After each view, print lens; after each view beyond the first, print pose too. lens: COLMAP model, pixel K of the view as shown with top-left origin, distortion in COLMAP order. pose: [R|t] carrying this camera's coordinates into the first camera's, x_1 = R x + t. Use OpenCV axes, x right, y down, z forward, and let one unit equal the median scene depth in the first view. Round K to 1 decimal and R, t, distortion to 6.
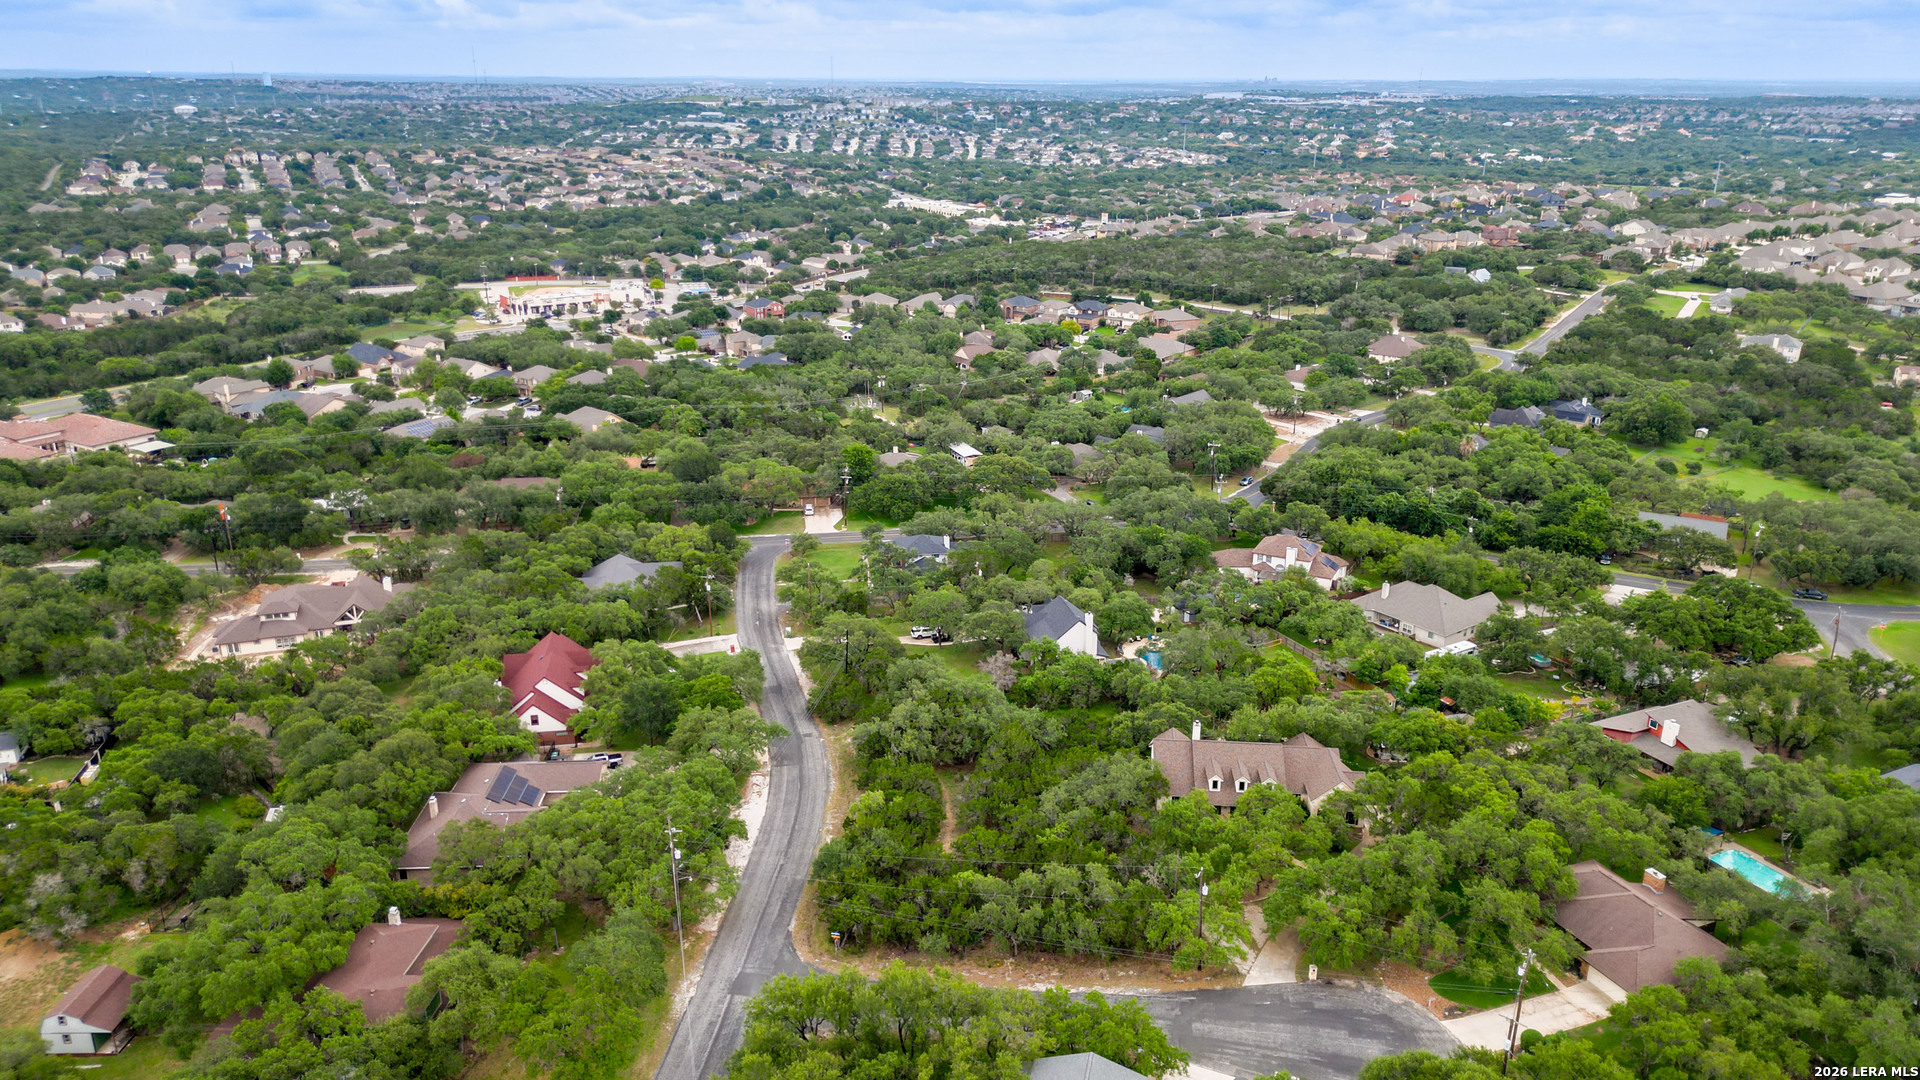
lens RADIAL K [[1344.2, 0, 954.6], [0, 1344.2, 525.8], [0, 0, 1]] dist [0.072884, -0.071459]
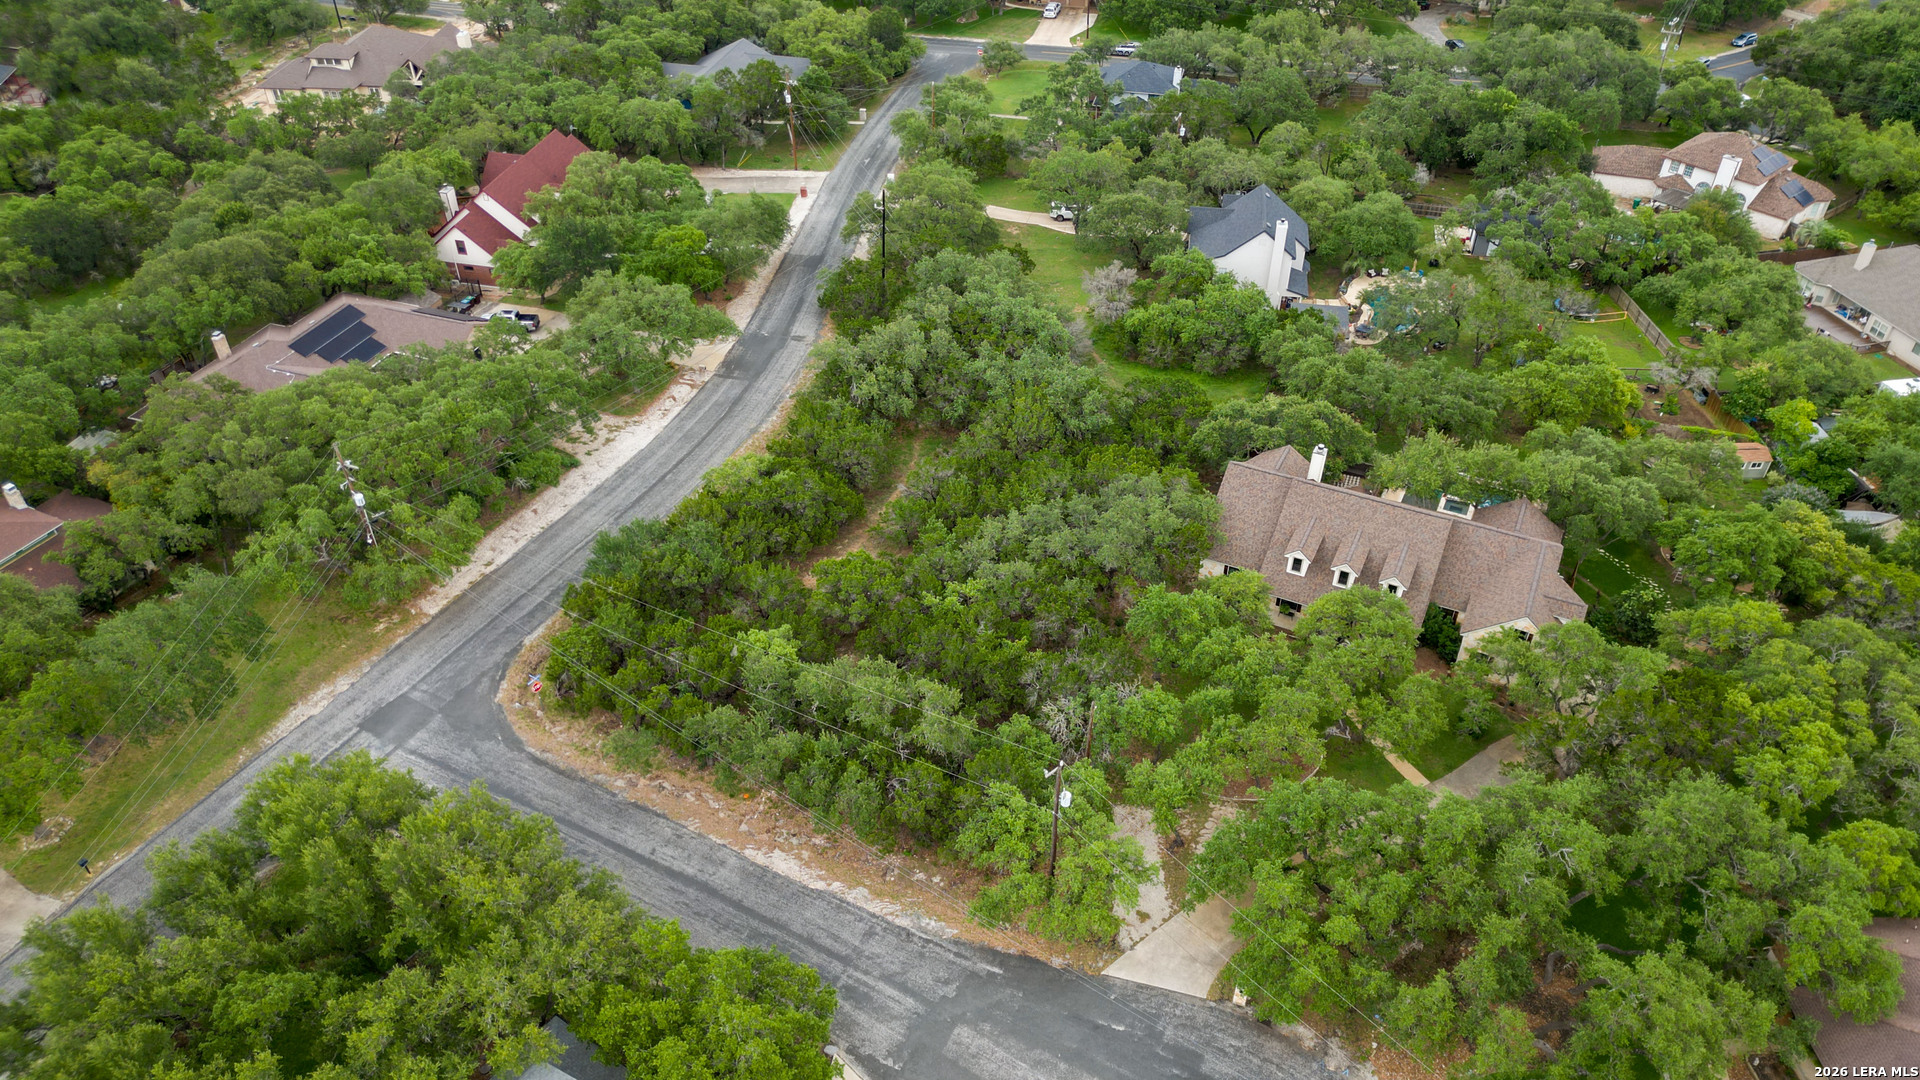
lens RADIAL K [[1344.2, 0, 953.1], [0, 1344.2, 537.8], [0, 0, 1]] dist [0.072884, -0.071459]
pose [[0.927639, 0.227786, -0.295971, 0.166548], [-0.113861, 0.927233, 0.356755, -0.004329], [0.355698, -0.297241, 0.886074, 0.331951]]
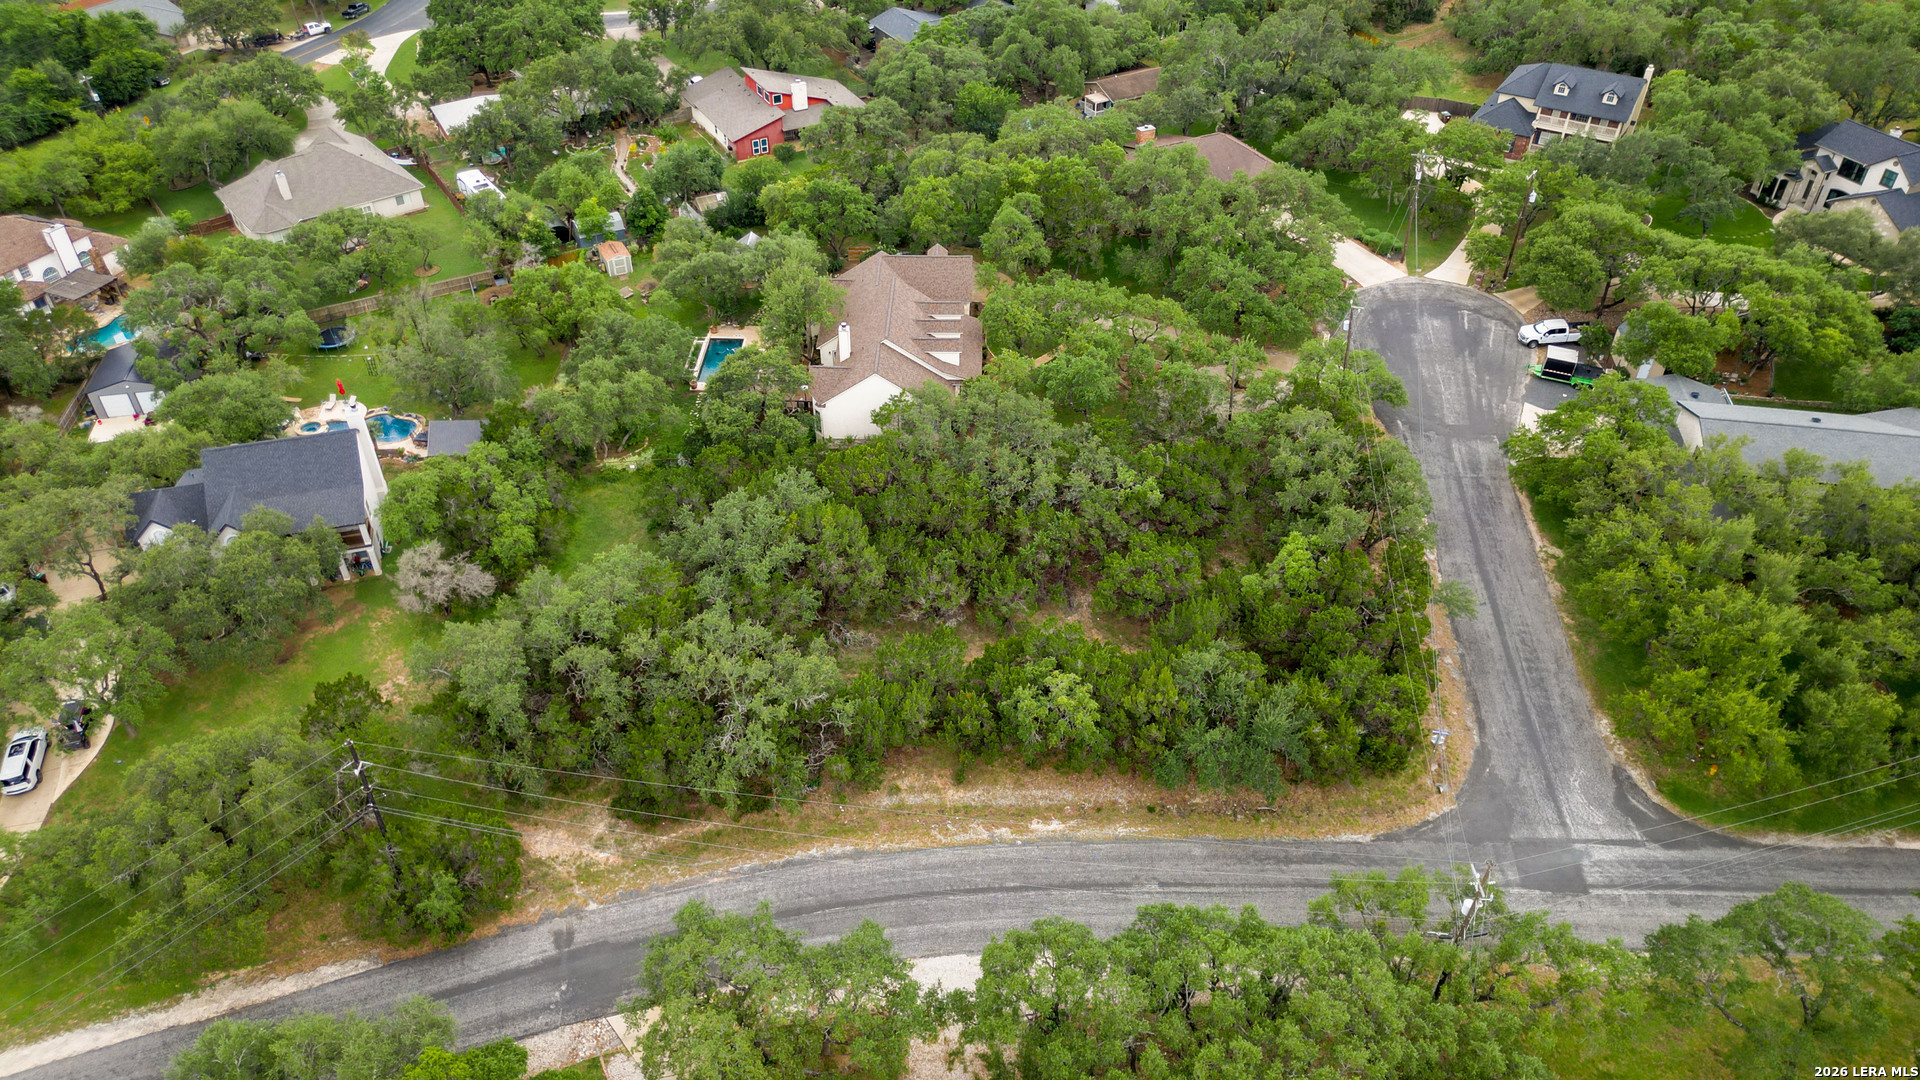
lens RADIAL K [[1344.2, 0, 952.6], [0, 1344.2, 536.0], [0, 0, 1]] dist [0.072884, -0.071459]
pose [[-0.051437, -0.624988, 0.778938, -0.310301], [0.319950, 0.728546, 0.605683, -0.124603], [-0.946037, 0.280375, 0.162491, 0.679885]]
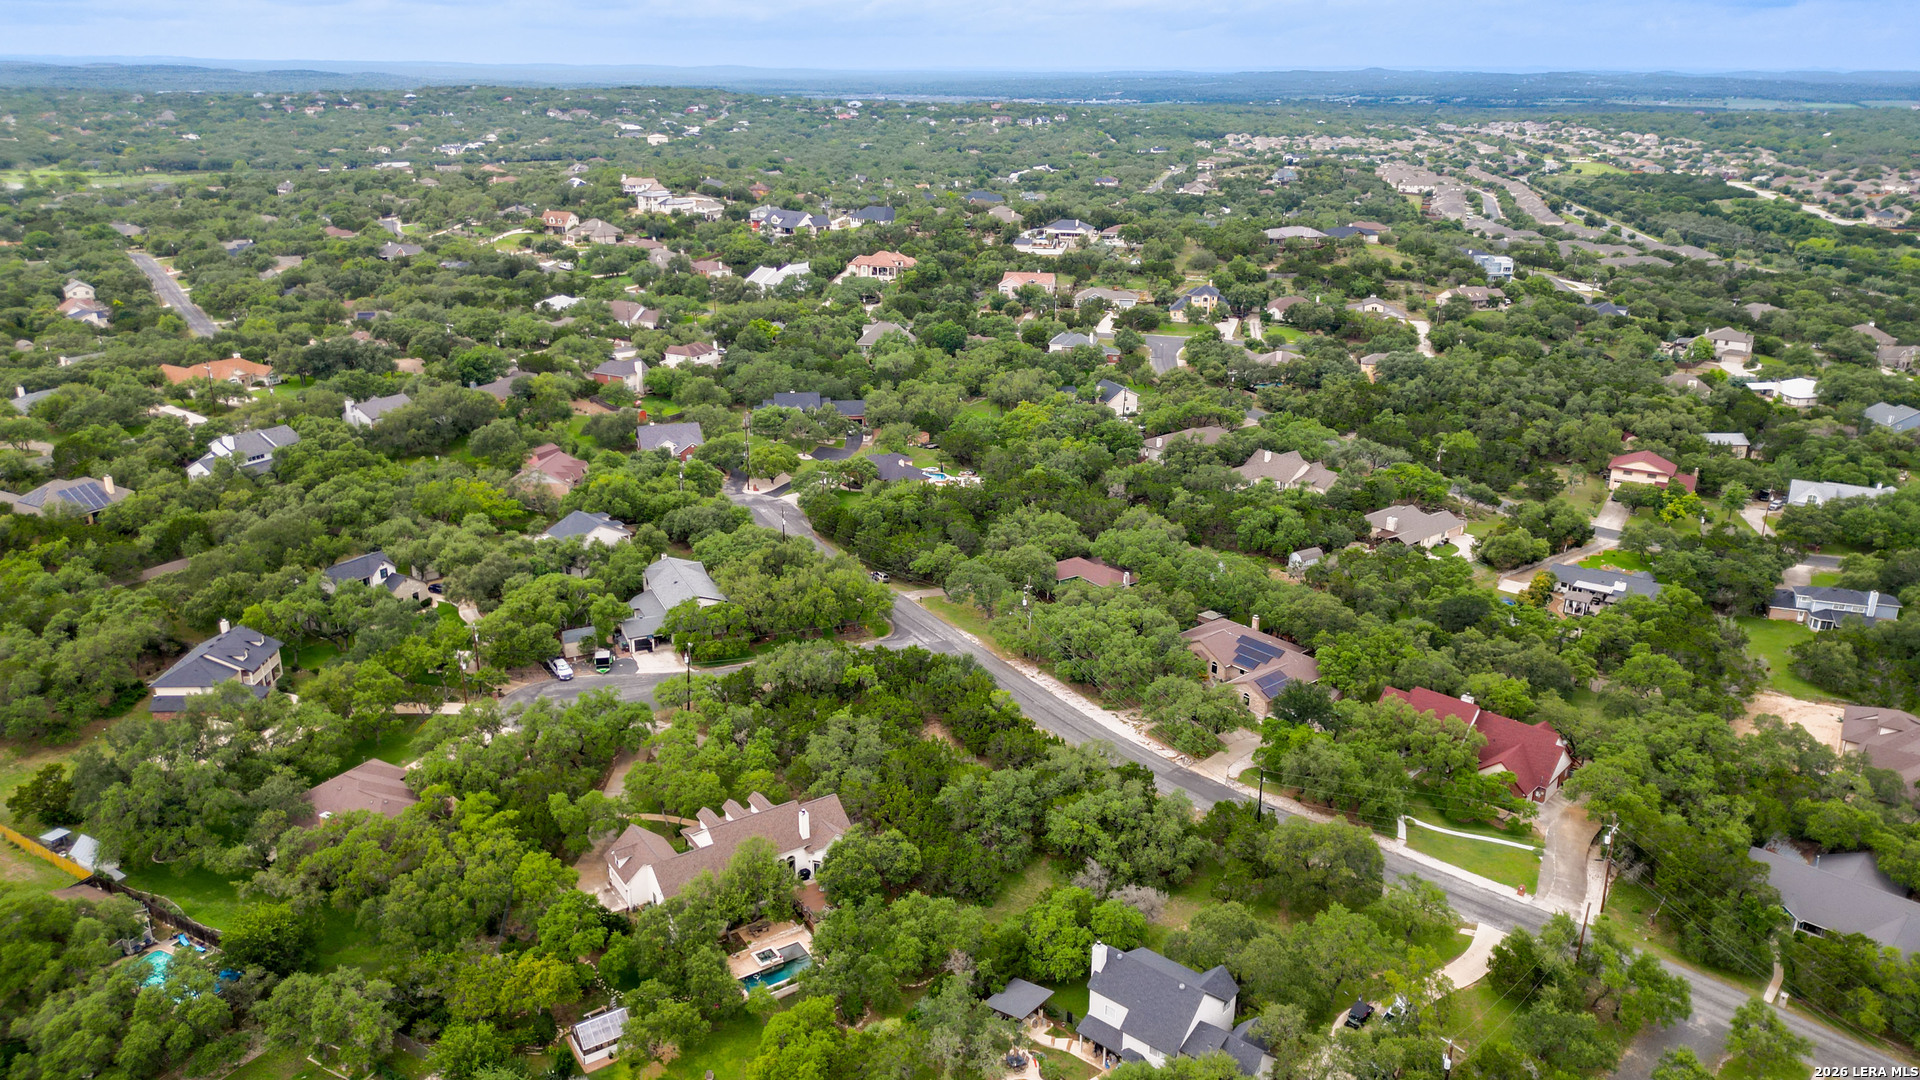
lens RADIAL K [[1344.2, 0, 951.6], [0, 1344.2, 534.7], [0, 0, 1]] dist [0.072884, -0.071459]
pose [[-0.788595, 0.191750, -0.584251, 0.455106], [-0.205200, 0.813611, 0.543995, -0.389662], [0.579664, 0.548880, -0.602263, 1.159644]]
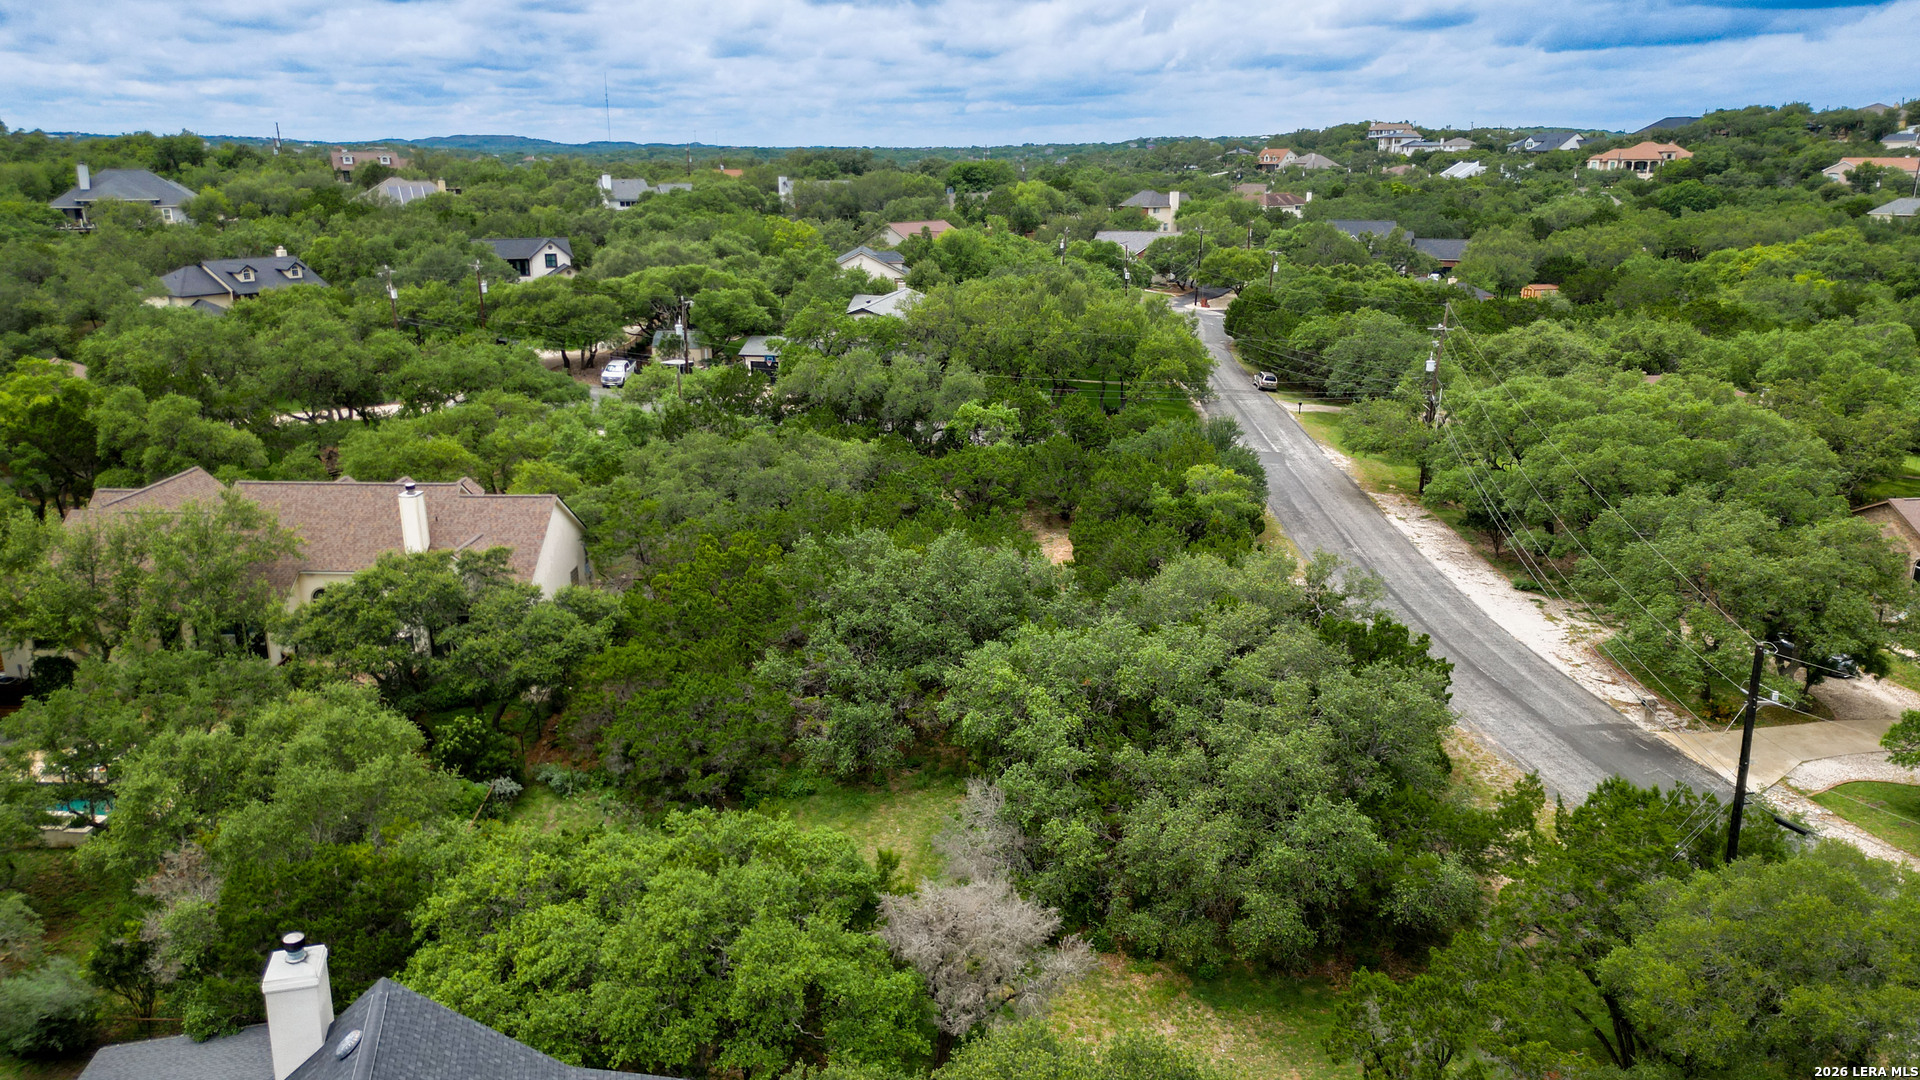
lens RADIAL K [[1344.2, 0, 952.7], [0, 1344.2, 537.0], [0, 0, 1]] dist [0.072884, -0.071459]
pose [[-0.998856, 0.008837, -0.046998, 0.040698], [-0.019321, 0.824419, 0.565651, -0.040344], [0.043744, 0.565912, -0.823305, 1.023466]]
